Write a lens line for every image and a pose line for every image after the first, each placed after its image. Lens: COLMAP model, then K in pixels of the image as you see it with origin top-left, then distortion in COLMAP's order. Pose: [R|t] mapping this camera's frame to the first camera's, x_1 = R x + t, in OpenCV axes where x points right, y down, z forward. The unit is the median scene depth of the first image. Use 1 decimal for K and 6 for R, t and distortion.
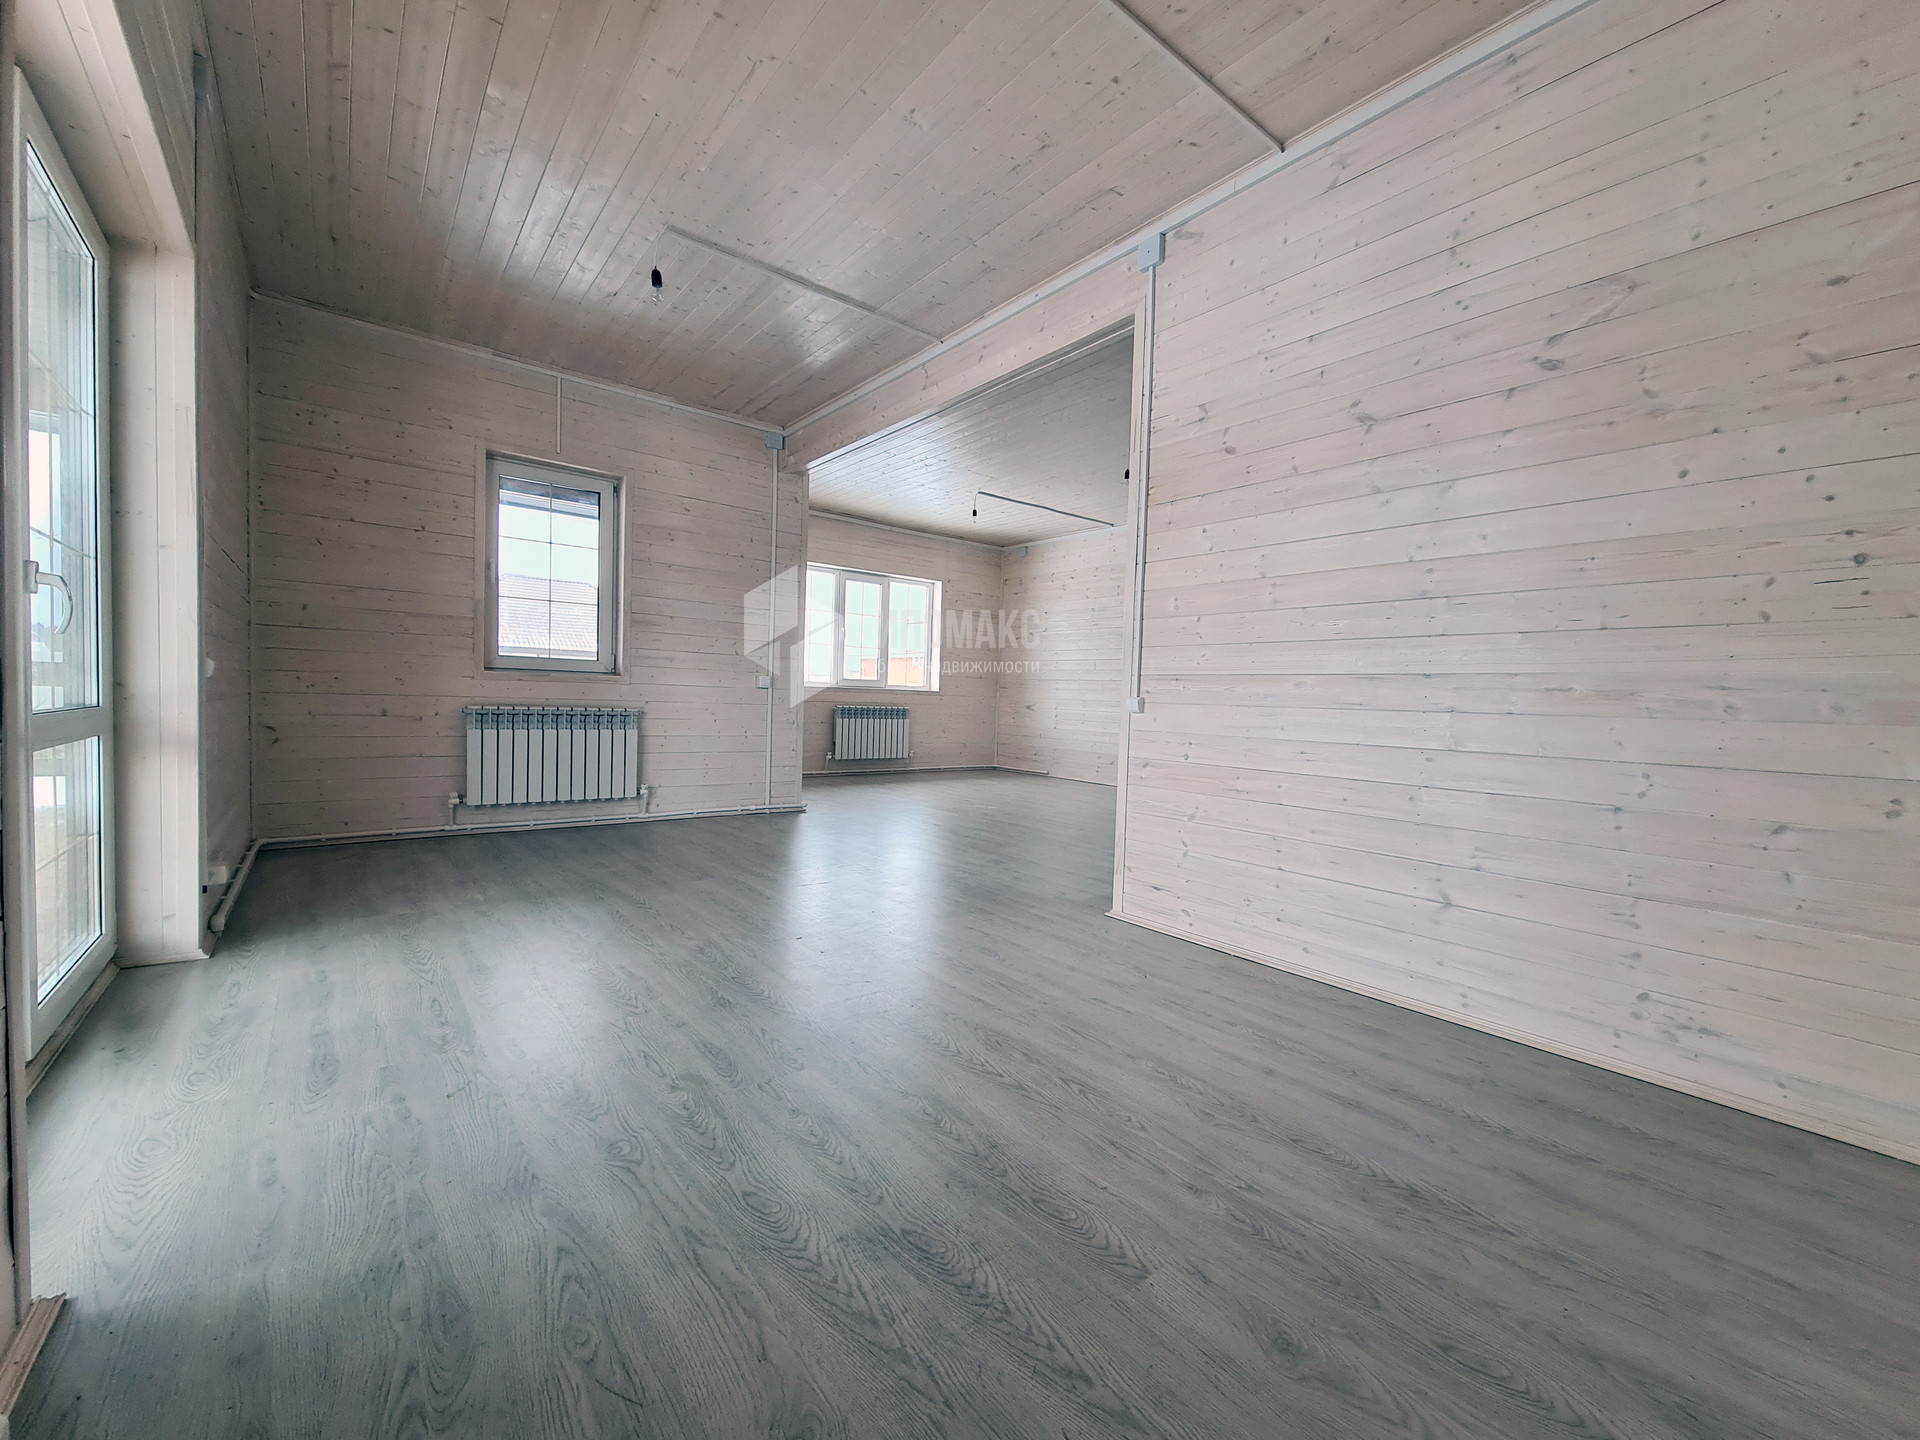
lens RADIAL K [[774.6, 0, 961.9], [0, 774.6, 727.4], [0, 0, 1]] dist [-0.003503, -0.000582]
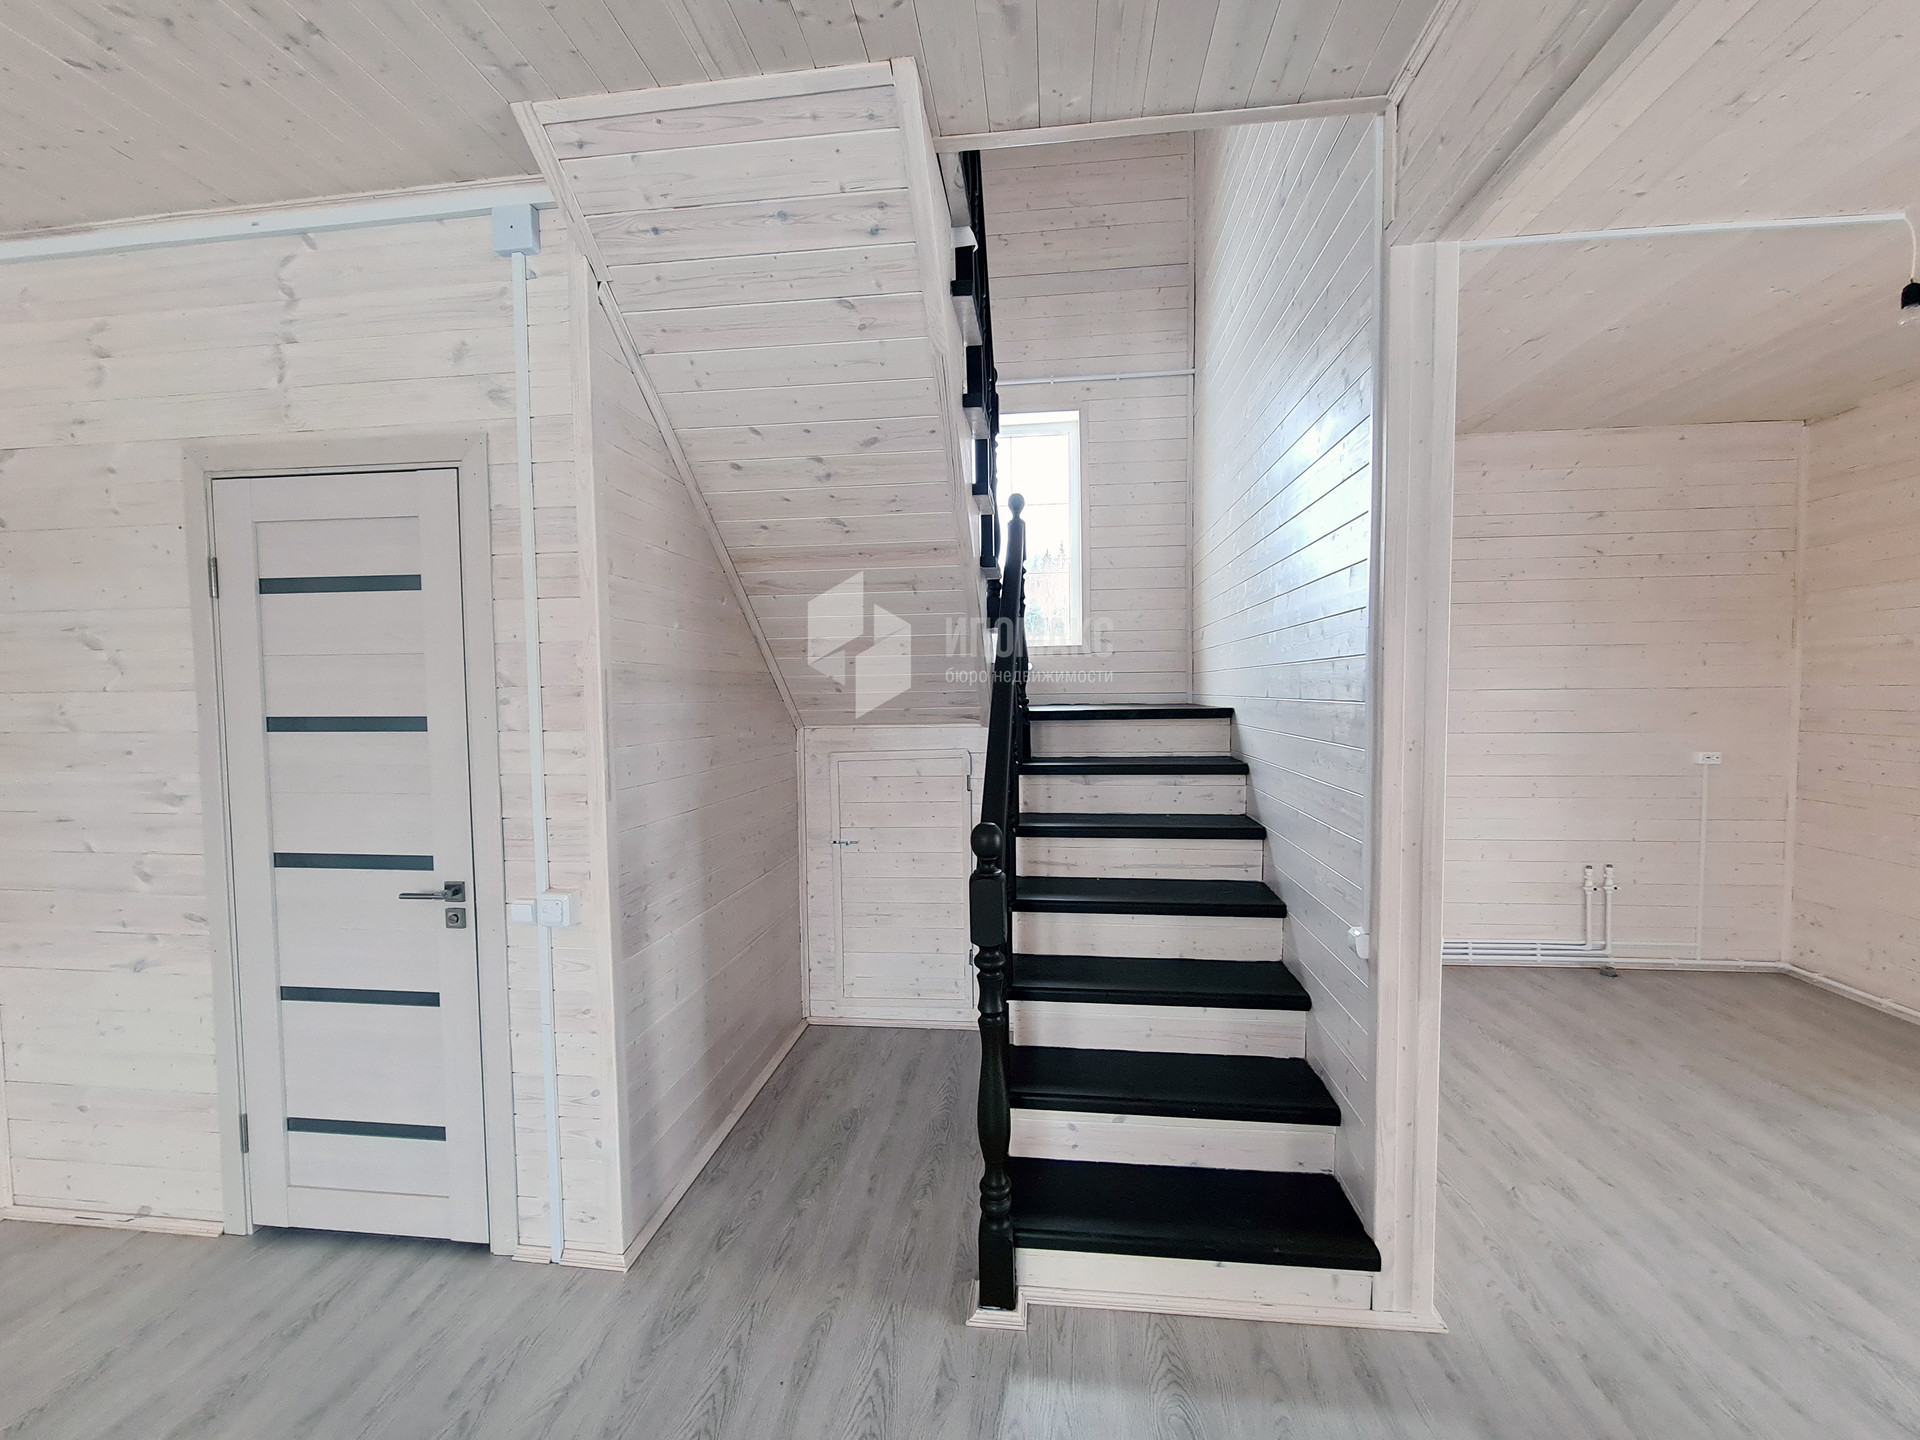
lens RADIAL K [[774.6, 0, 959.1], [0, 774.6, 720.5], [0, 0, 1]] dist [-0.003503, -0.000582]
pose [[-0.700585, -0.054430, 0.711490, 0.079825], [0.014252, 0.995820, 0.090215, -0.330861], [-0.713427, 0.073344, -0.696881, 2.130955]]
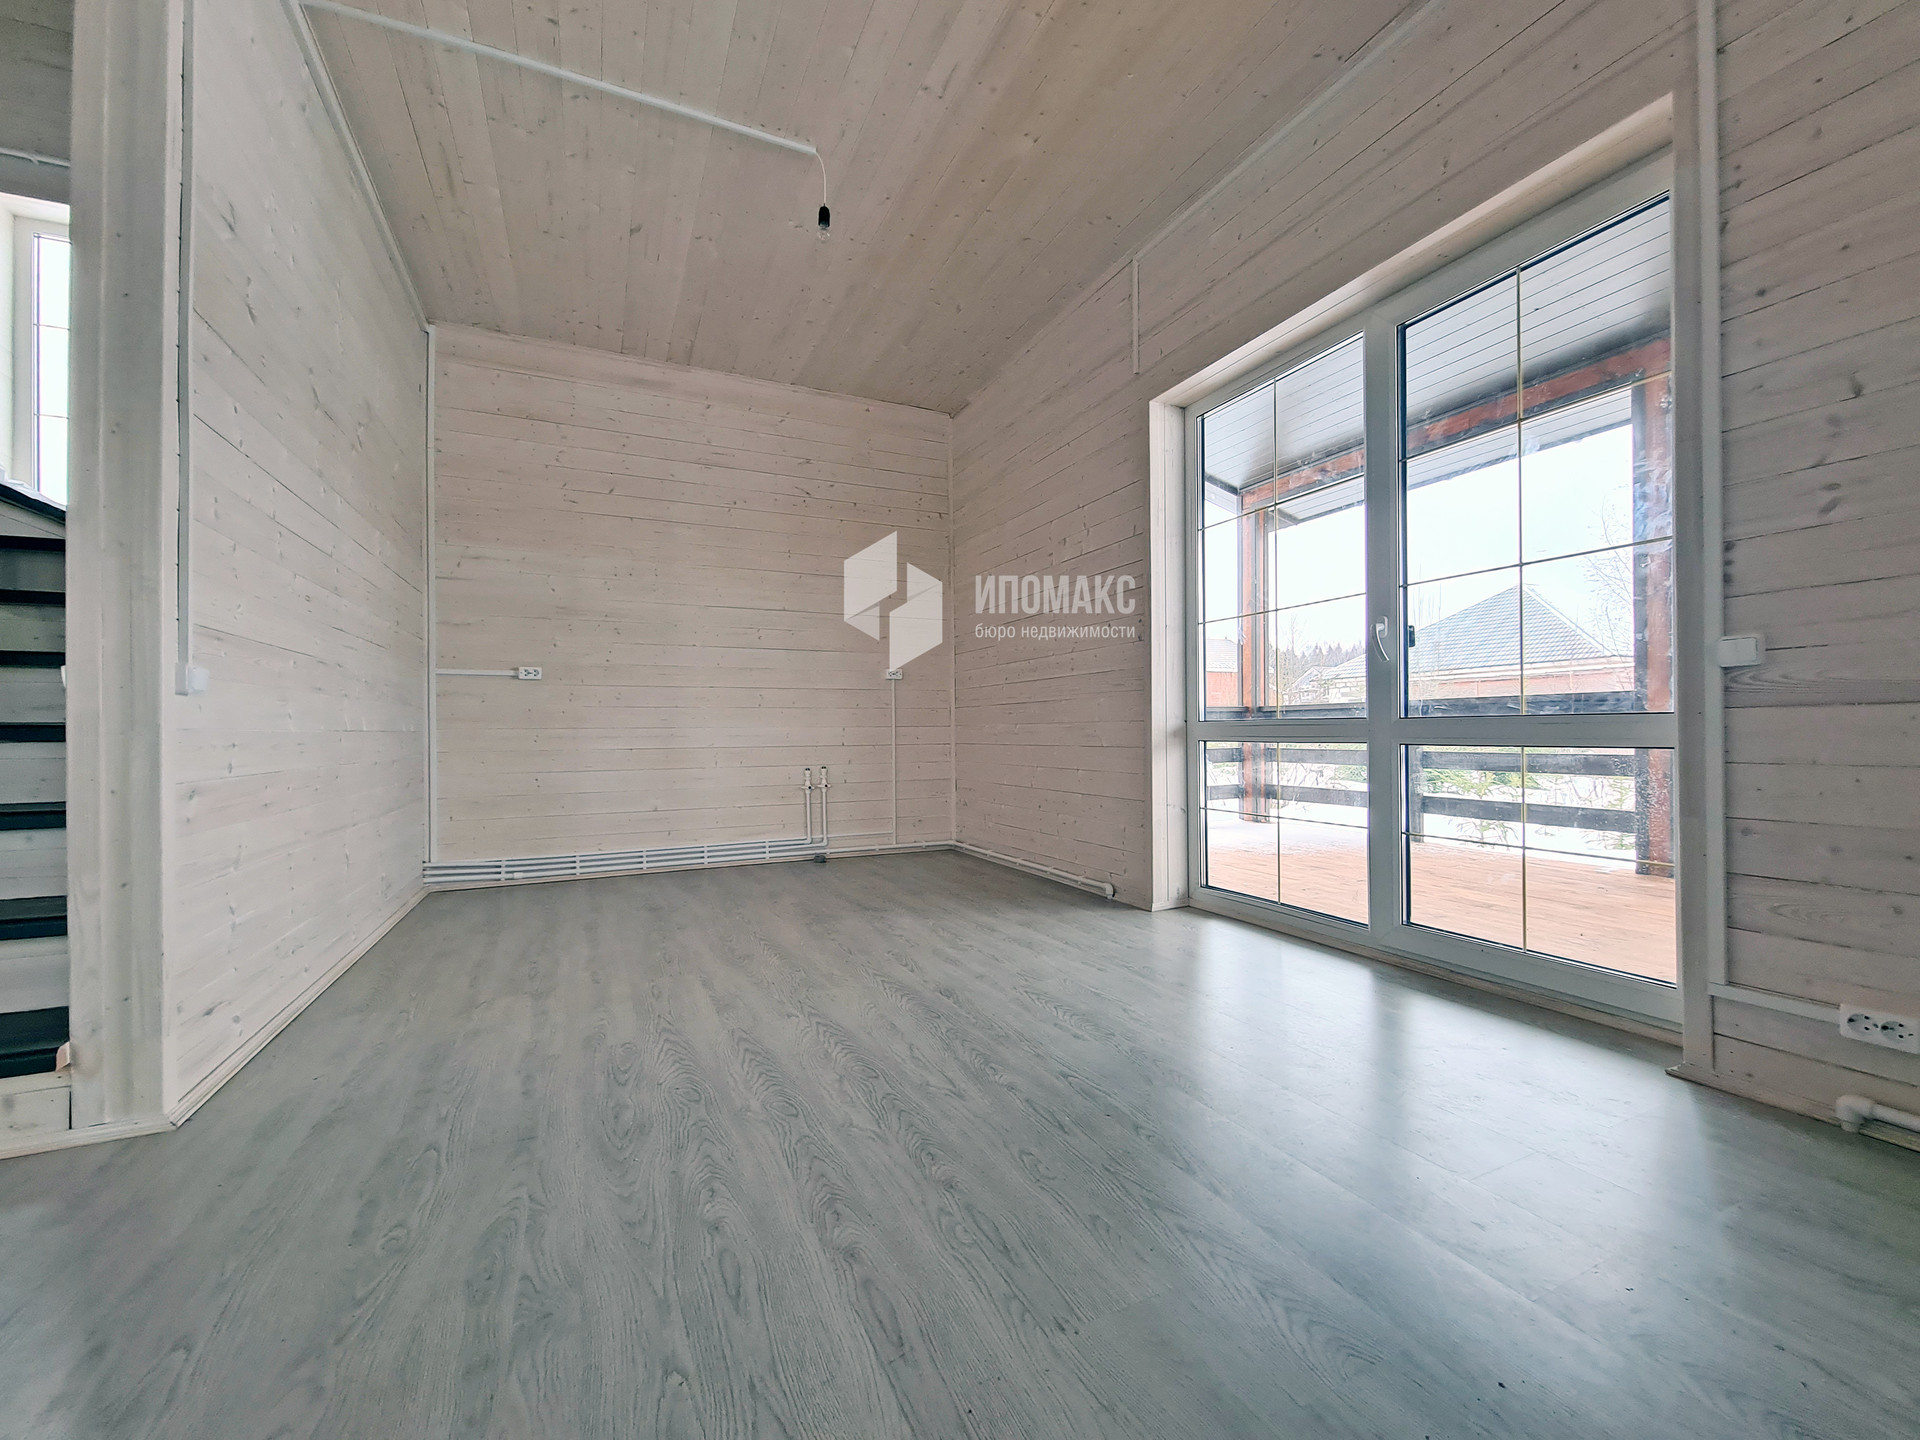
lens RADIAL K [[774.6, 0, 953.4], [0, 774.6, 724.8], [0, 0, 1]] dist [-0.003503, -0.000582]
pose [[-0.969486, -0.021714, 0.244184, -0.498751], [-0.013375, 0.999271, 0.035755, -0.030872], [-0.244782, 0.031398, -0.969069, 1.764275]]
